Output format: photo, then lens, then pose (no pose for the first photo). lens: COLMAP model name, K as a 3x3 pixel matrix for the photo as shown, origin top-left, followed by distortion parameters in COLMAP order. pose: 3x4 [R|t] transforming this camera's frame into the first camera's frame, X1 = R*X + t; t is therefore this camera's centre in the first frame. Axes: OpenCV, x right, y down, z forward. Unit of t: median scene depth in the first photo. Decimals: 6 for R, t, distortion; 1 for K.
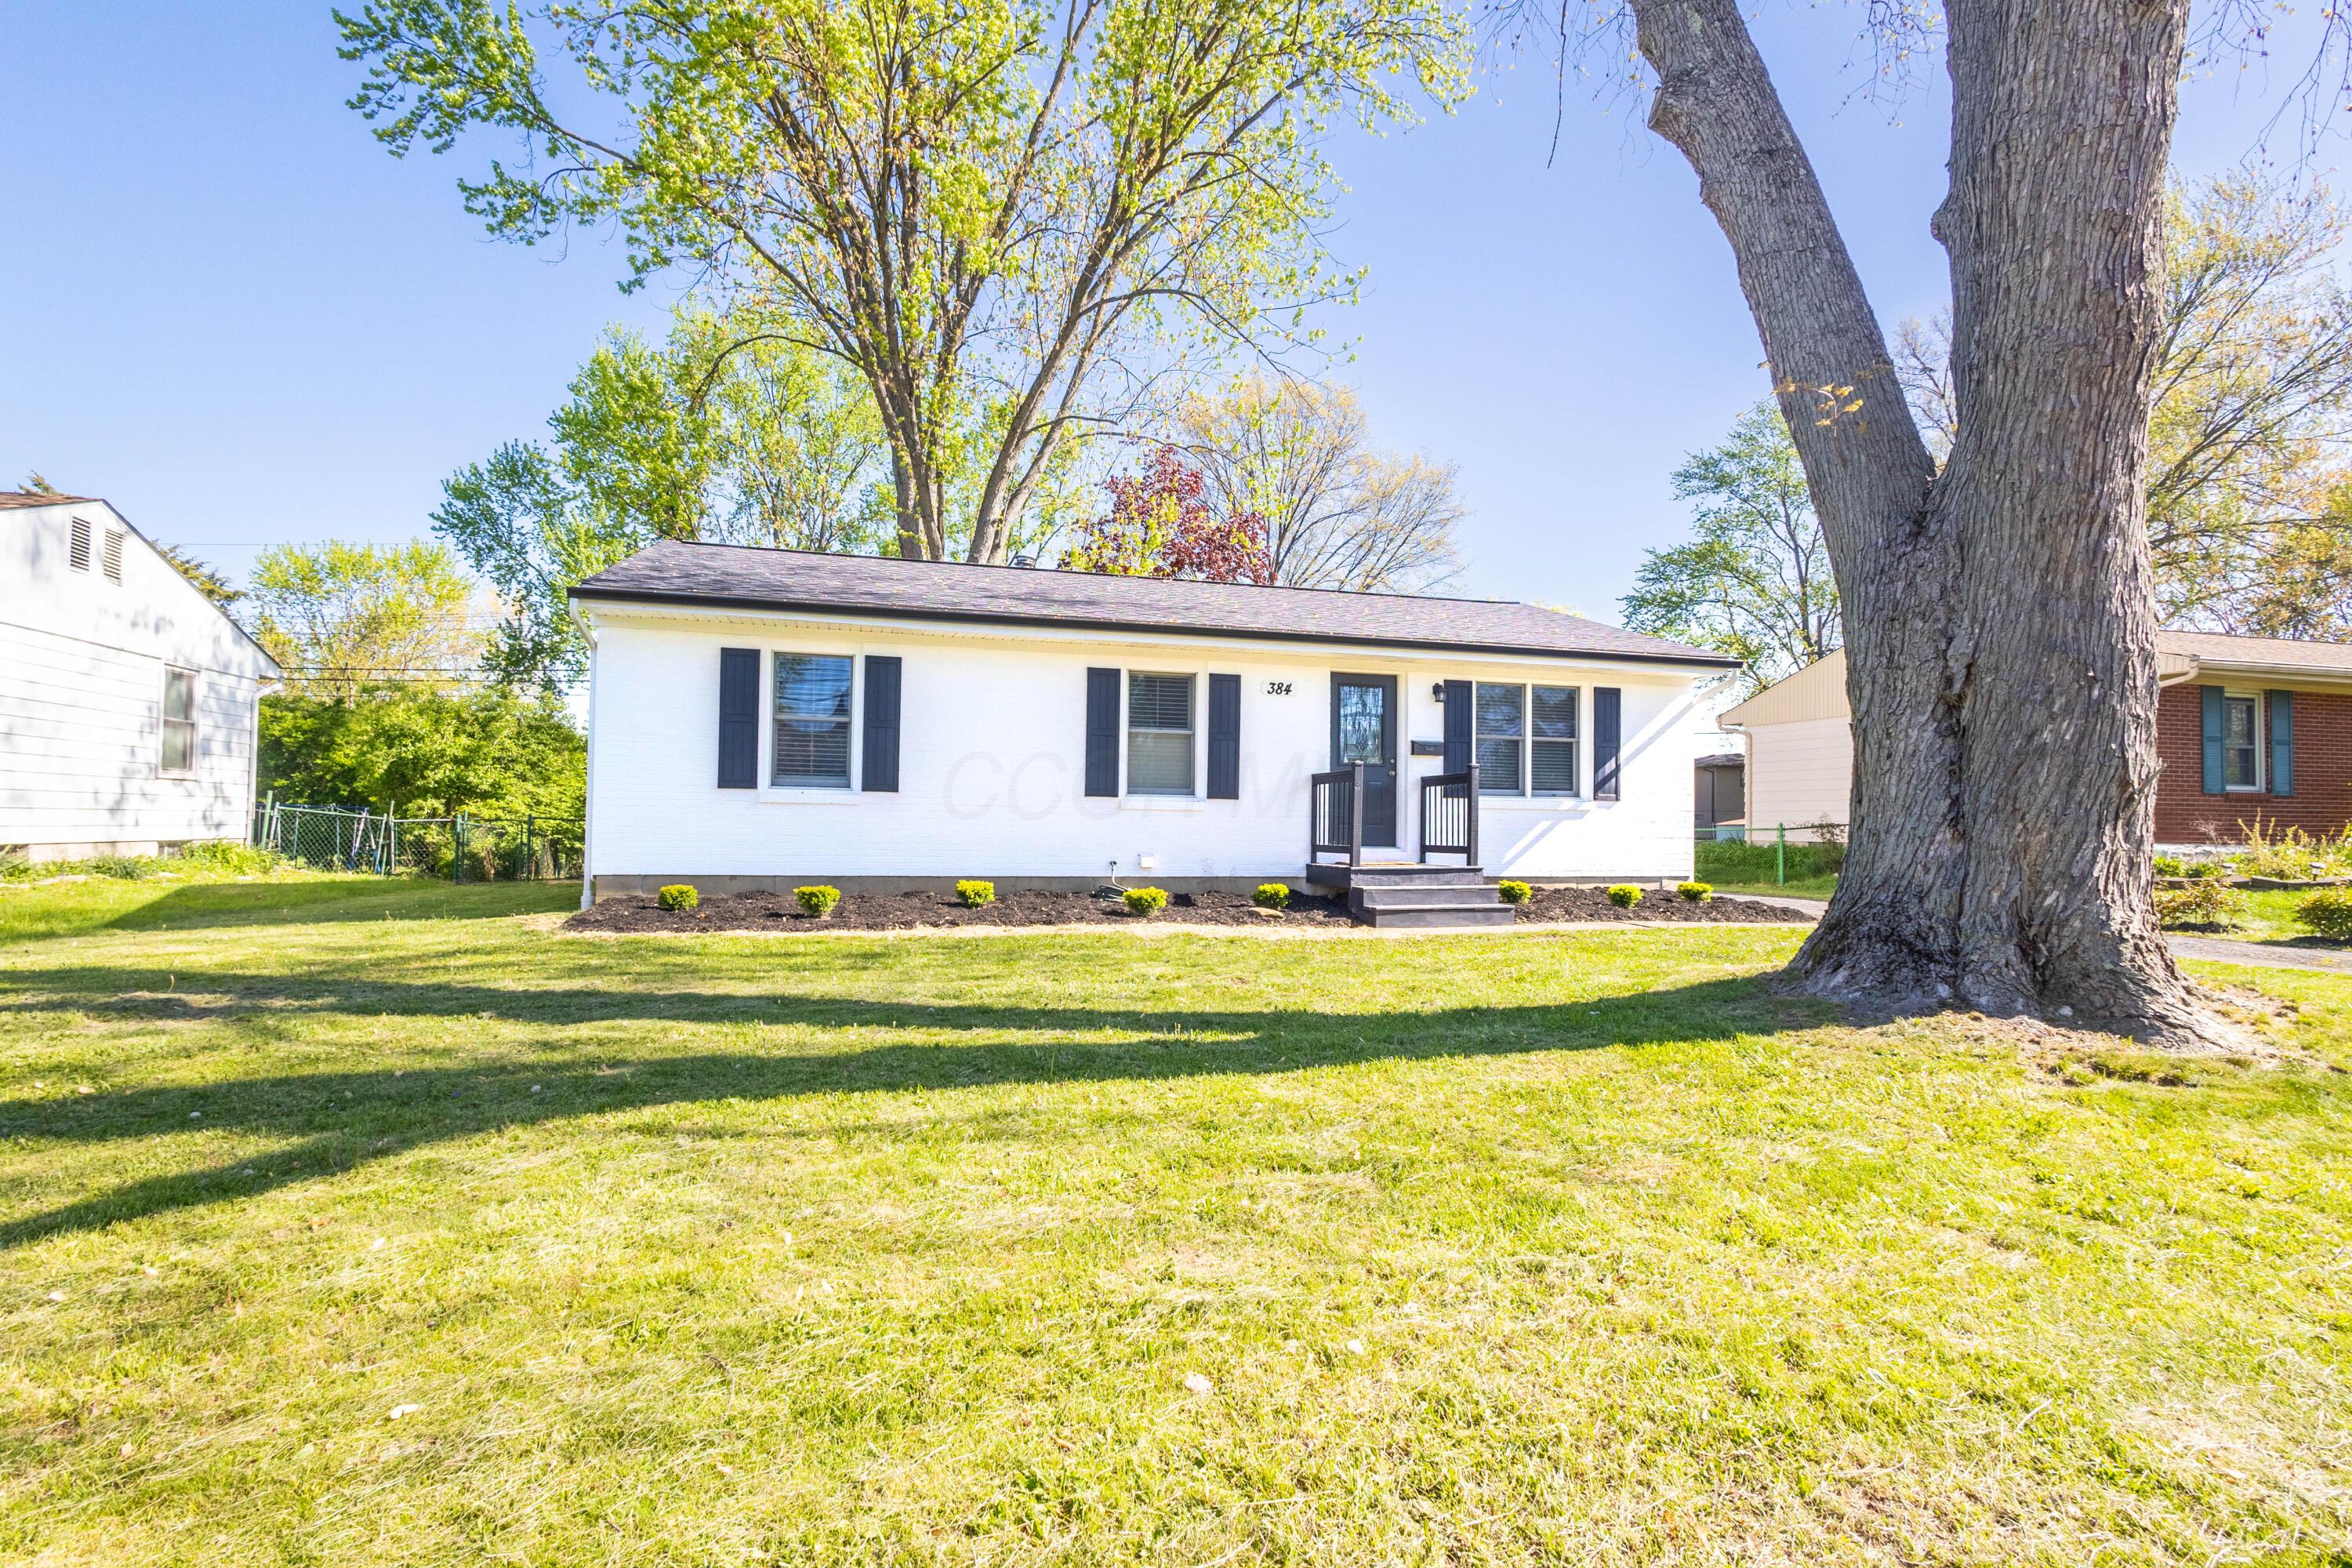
lens RADIAL K [[1158.1, 0, 1208.1], [0, 1158.1, 797.1], [0, 0, 1]] dist [0.018406, -0.006024]
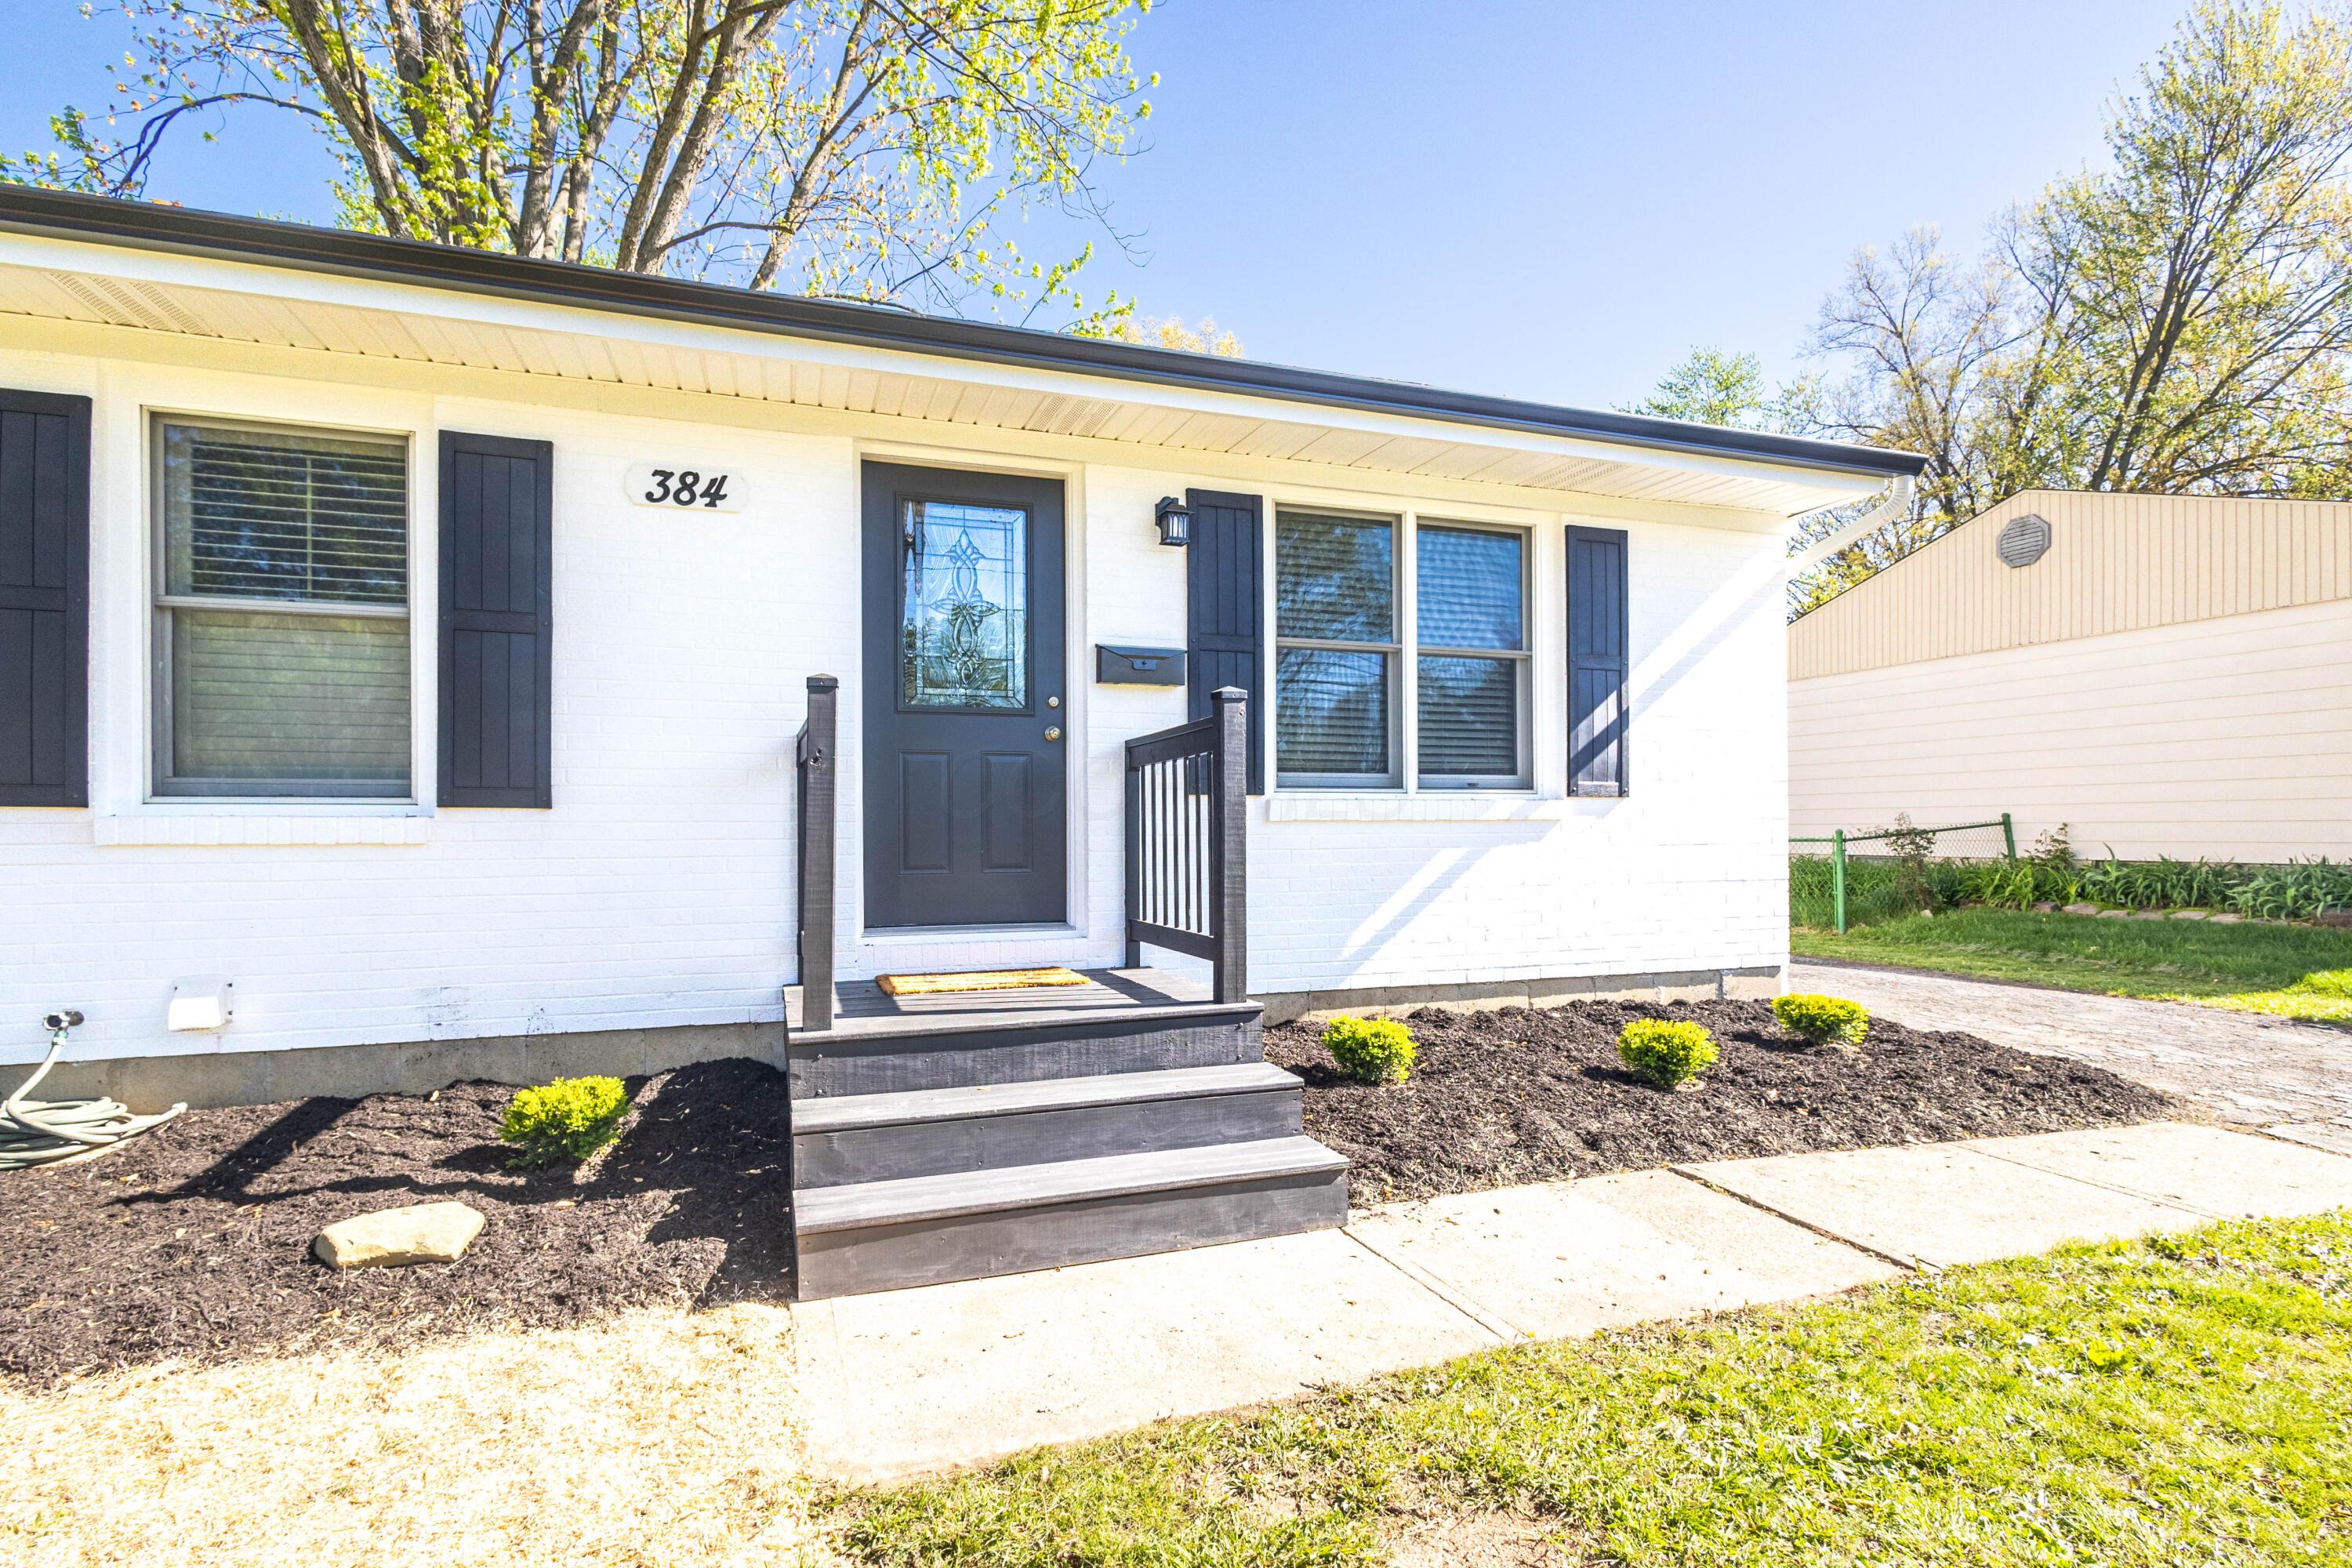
lens RADIAL K [[1158.1, 0, 1174.5], [0, 1158.1, 838.1], [0, 0, 1]] dist [0.018406, -0.006024]
pose [[0.999132, -0.019840, 0.036621, 0.183945], [0.018938, 0.999513, 0.024799, 0.004920], [-0.037095, -0.024084, 0.999021, 0.615443]]
